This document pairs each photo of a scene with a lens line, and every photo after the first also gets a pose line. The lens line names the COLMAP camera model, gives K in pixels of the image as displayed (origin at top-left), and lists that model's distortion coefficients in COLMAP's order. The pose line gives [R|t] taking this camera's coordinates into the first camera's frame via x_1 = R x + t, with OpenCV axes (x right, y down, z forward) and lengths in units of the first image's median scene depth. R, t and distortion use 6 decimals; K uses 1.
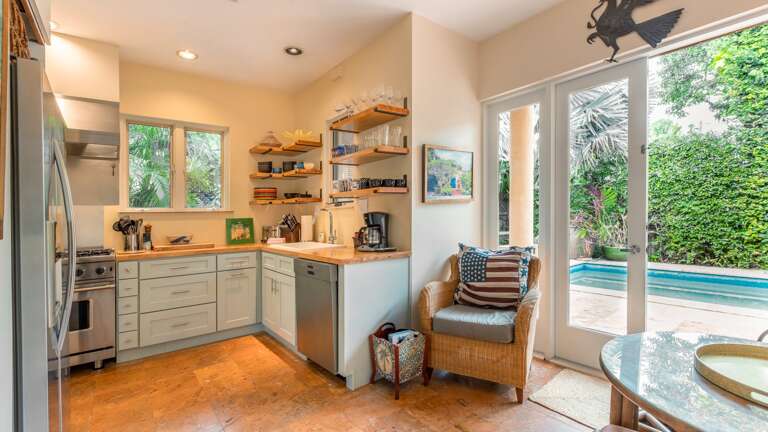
lens RADIAL K [[352.1, 0, 394.6], [0, 352.1, 219.8], [0, 0, 1]] dist [-0.000620, 0.000060]
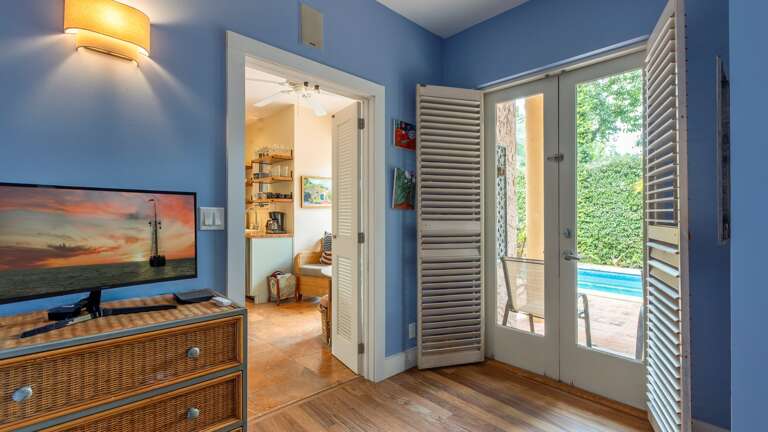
lens RADIAL K [[343.4, 0, 382.3], [0, 343.4, 240.3], [0, 0, 1]] dist [0.001467, 0.000163]
pose [[0.997038, 0.031417, 0.070200, 0.365559], [-0.035526, 0.997680, 0.058073, 0.002508], [-0.068213, -0.060395, 0.995841, -0.786170]]
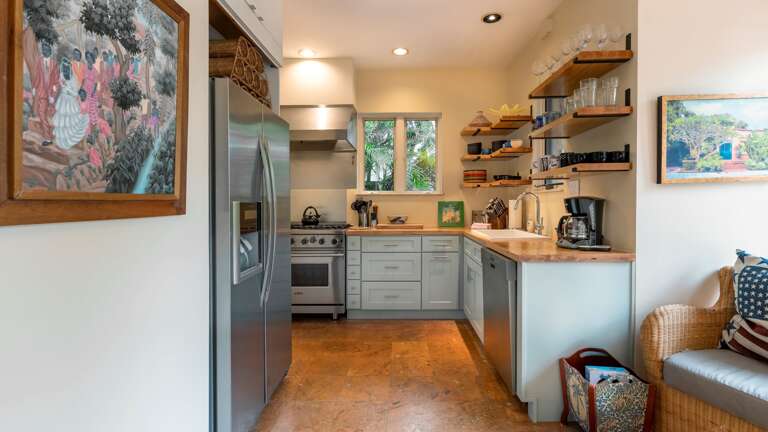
lens RADIAL K [[357.5, 0, 394.4], [0, 357.5, 199.3], [0, 0, 1]] dist [-0.000319, -0.000428]
pose [[0.771315, 0.015629, -0.636262, 0.121521], [-0.022653, 0.999739, -0.002903, -0.005365], [0.636051, 0.016653, 0.771468, 0.149587]]
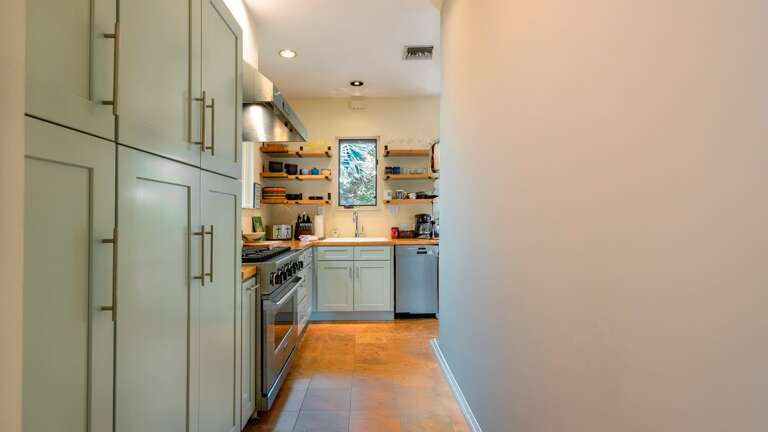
lens RADIAL K [[367.3, 0, 384.0], [0, 367.3, 216.0], [0, 0, 1]] dist [0.000007, 0.000000]
pose [[0.591981, 0.017438, 0.805763, -1.512215], [0.002027, 0.999731, -0.023126, 0.027052], [-0.805950, 0.015323, 0.591786, 0.177177]]
